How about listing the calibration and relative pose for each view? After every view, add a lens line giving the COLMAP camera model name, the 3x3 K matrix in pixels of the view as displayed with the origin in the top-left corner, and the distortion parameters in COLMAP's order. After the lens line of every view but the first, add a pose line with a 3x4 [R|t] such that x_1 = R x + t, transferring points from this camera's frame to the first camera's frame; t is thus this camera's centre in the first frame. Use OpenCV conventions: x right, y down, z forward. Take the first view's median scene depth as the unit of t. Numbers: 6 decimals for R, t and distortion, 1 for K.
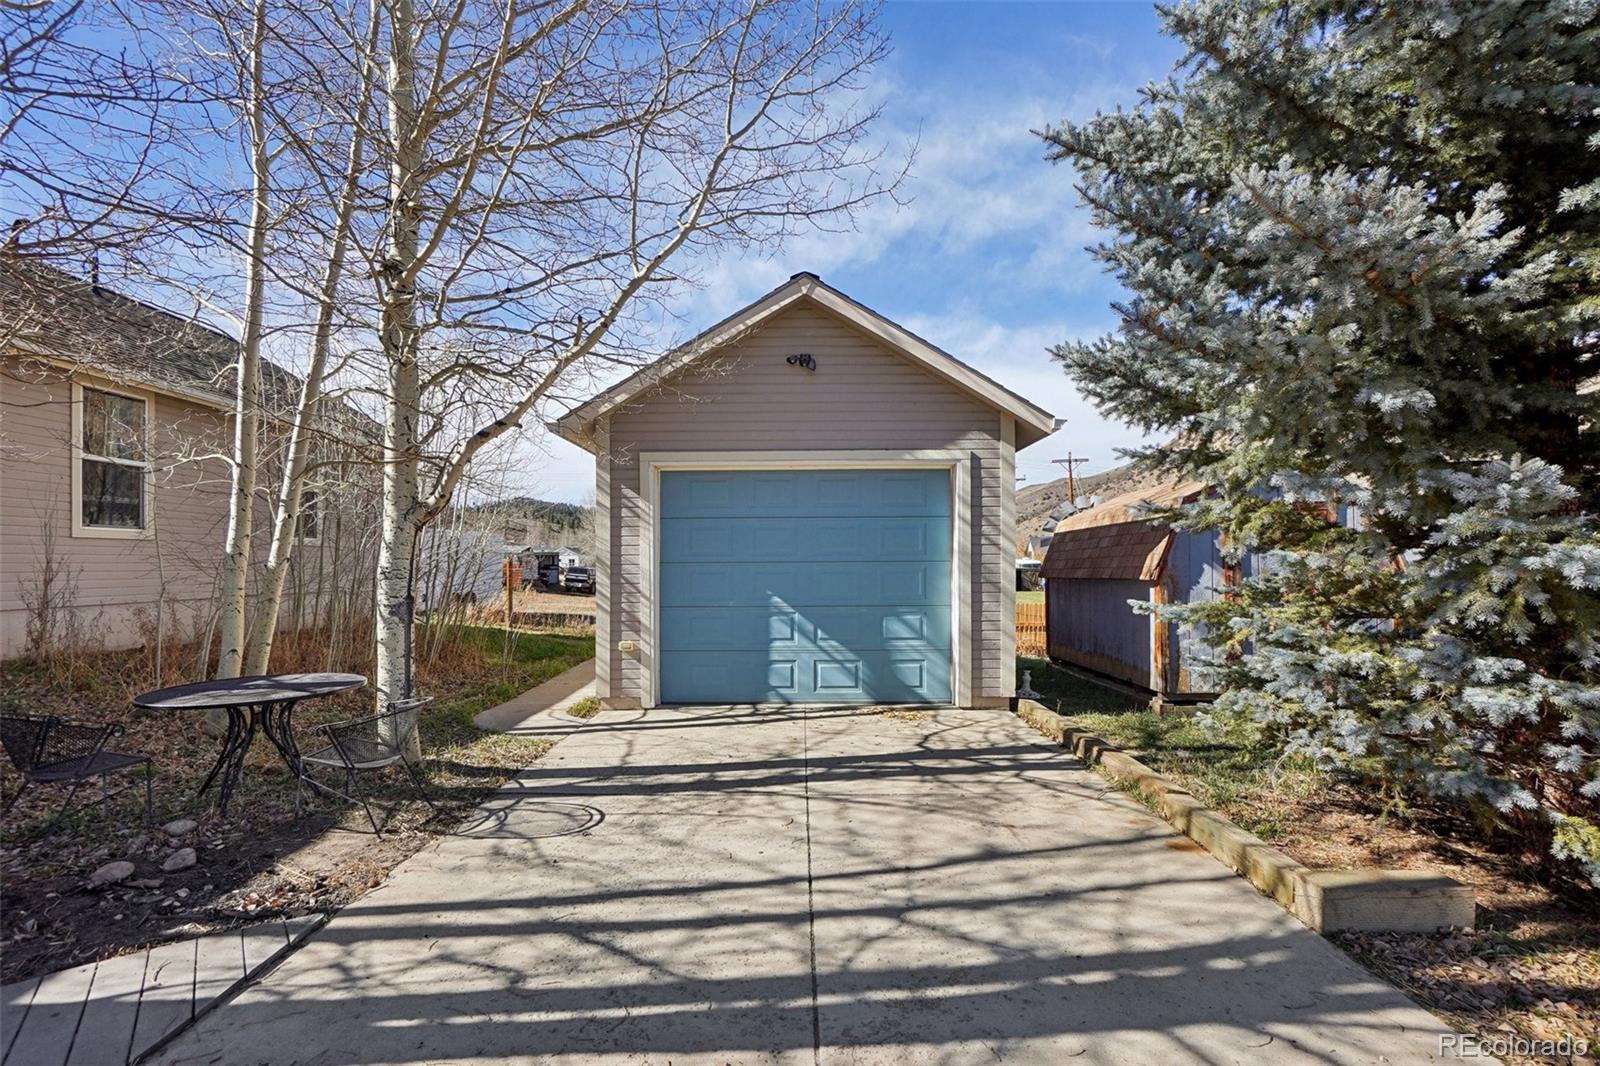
lens RADIAL K [[750.4, 0, 802.8], [0, 750.4, 580.0], [0, 0, 1]] dist [-0.034153, 0.000685]
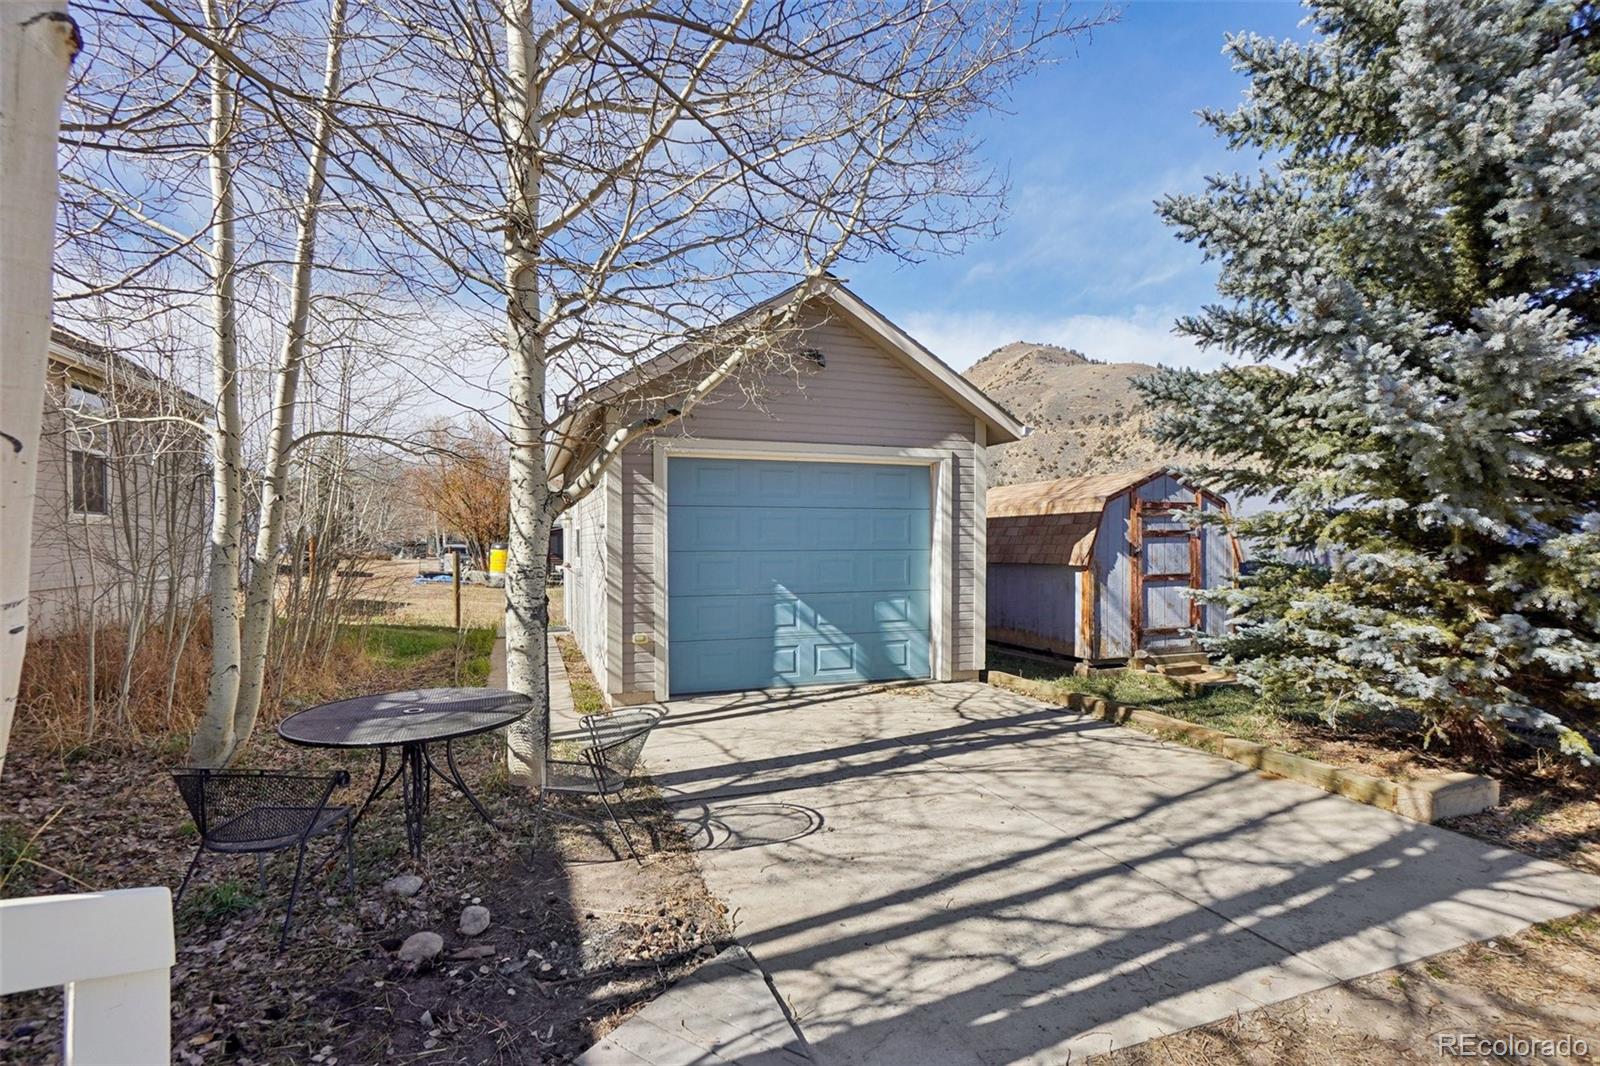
lens RADIAL K [[744.5, 0, 800.8], [0, 744.5, 568.7], [0, 0, 1]] dist [-0.033253, 0.000599]
pose [[0.938796, -0.009225, 0.344349, -0.518914], [0.002984, 0.999822, 0.018651, -0.026080], [-0.344460, -0.016482, 0.938656, 0.054226]]
